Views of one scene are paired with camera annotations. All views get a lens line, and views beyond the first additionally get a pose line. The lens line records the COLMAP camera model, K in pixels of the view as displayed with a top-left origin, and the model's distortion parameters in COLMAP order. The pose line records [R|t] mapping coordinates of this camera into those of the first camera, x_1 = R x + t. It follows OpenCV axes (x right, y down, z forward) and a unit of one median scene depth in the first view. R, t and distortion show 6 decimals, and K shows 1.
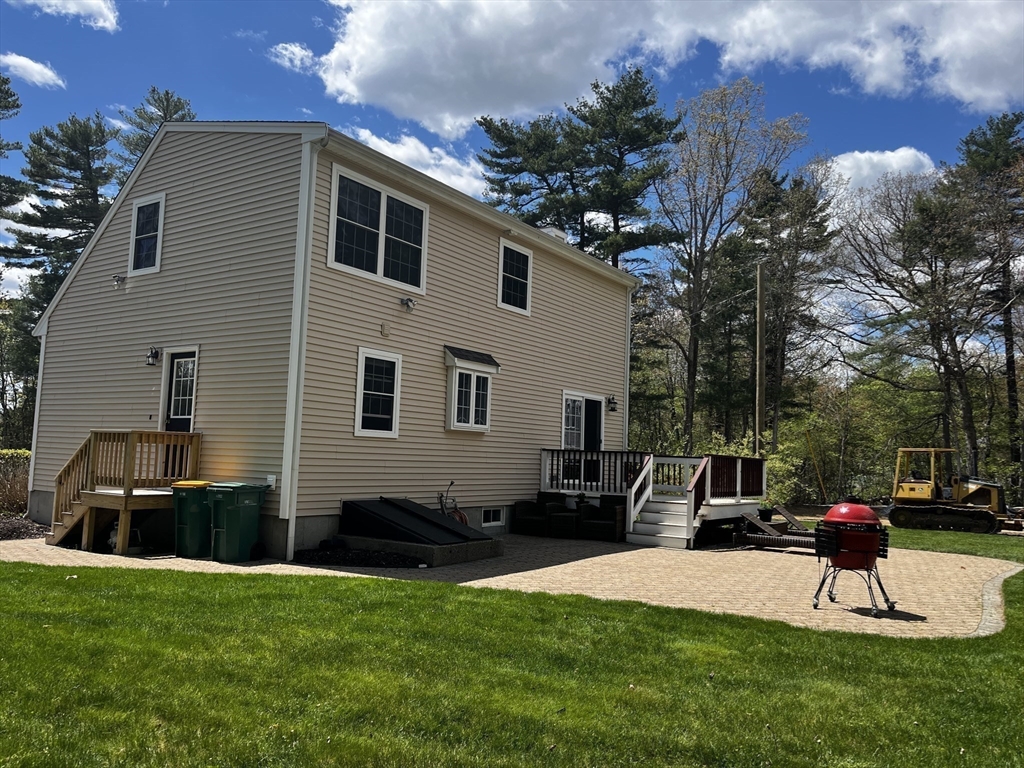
lens RADIAL K [[782.5, 0, 513.5], [0, 782.5, 381.7], [0, 0, 1]] dist [0.052707, -0.080061]
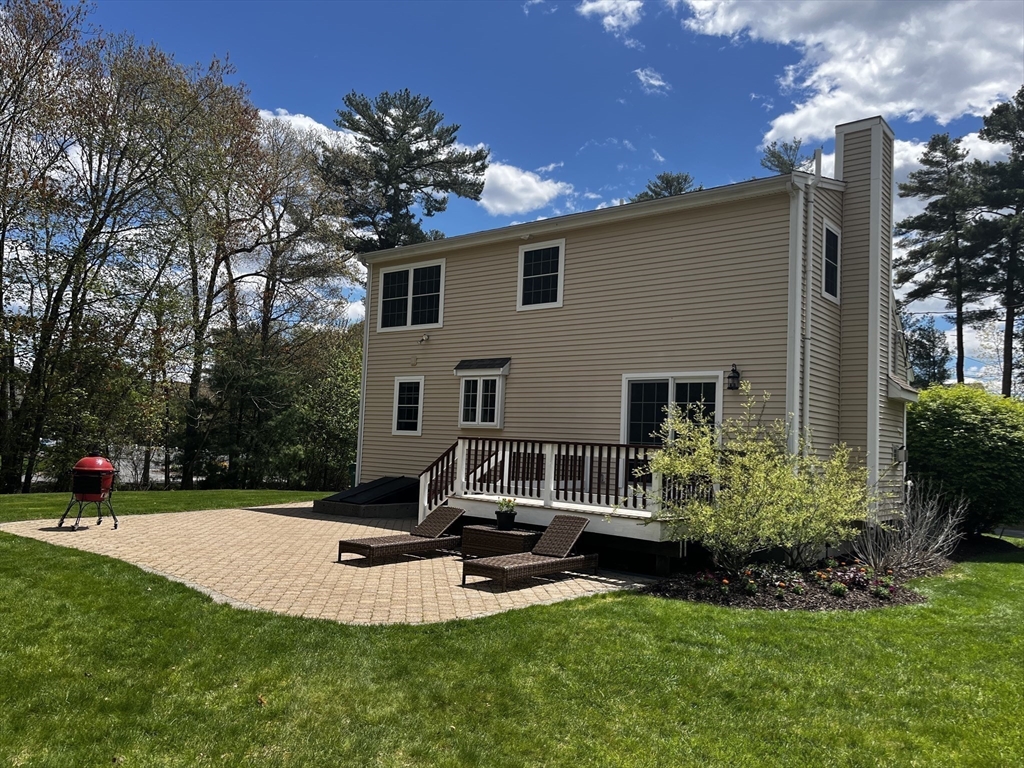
lens RADIAL K [[782.5, 0, 513.5], [0, 782.5, 387.3], [0, 0, 1]] dist [0.052707, -0.080061]
pose [[-0.108563, -0.121733, -0.986608, 1.104387], [0.037824, 0.991249, -0.126467, 0.153201], [0.993370, -0.051047, -0.103009, 1.190875]]
